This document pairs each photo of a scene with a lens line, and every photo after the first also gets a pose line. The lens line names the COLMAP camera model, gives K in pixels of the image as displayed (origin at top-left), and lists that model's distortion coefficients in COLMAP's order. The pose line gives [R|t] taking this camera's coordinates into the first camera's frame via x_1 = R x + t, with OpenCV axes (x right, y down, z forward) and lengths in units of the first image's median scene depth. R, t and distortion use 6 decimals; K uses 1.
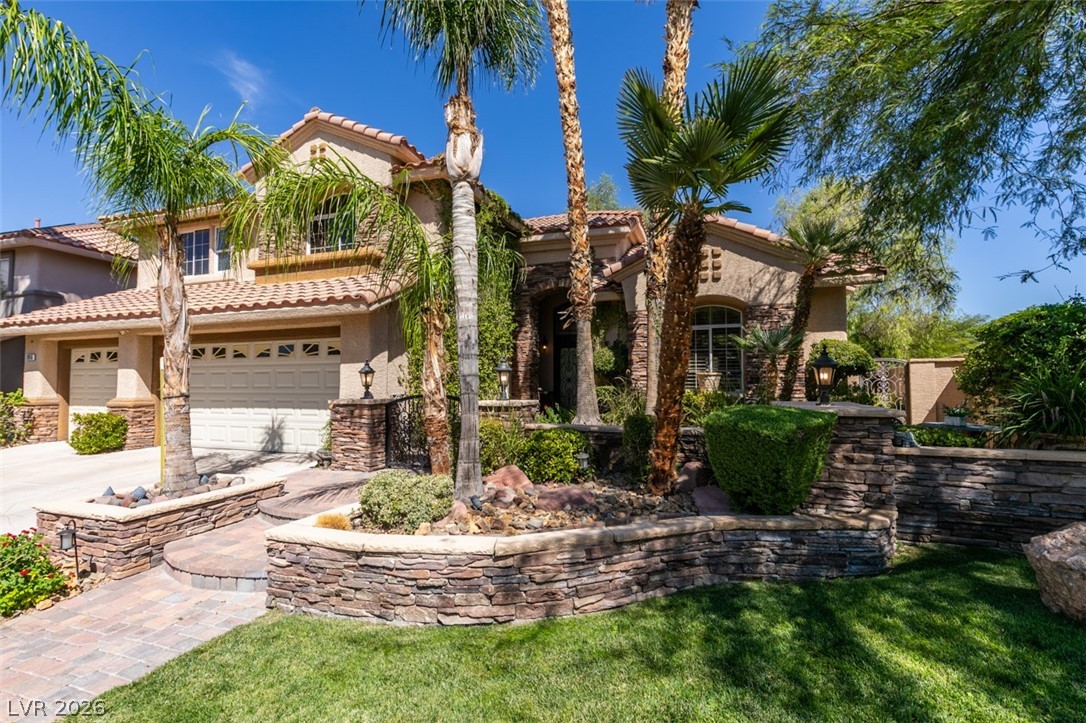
lens RADIAL K [[482.7, 0, 541.7], [0, 482.7, 364.8], [0, 0, 1]] dist [0.009555, -0.001846]
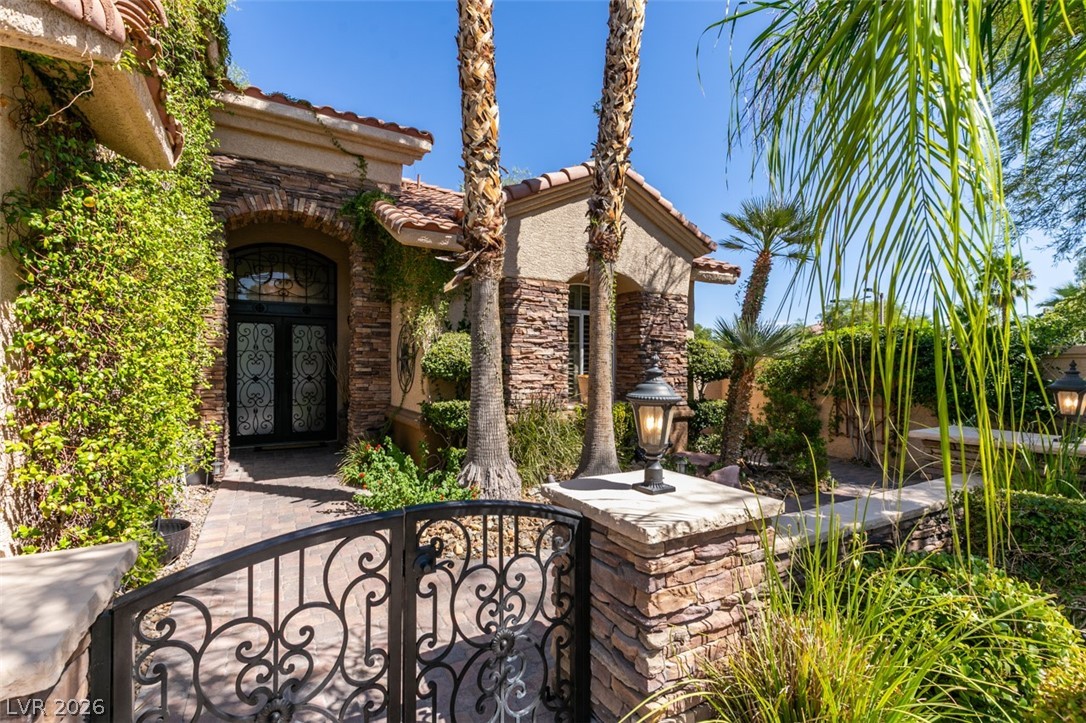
lens RADIAL K [[482.7, 0, 543.4], [0, 482.7, 363.5], [0, 0, 1]] dist [0.009555, -0.001846]
pose [[0.655878, 0.009683, 0.754805, -0.274501], [-0.034464, 0.999259, 0.017128, -0.011967], [-0.754080, -0.037247, 0.655725, 0.608473]]
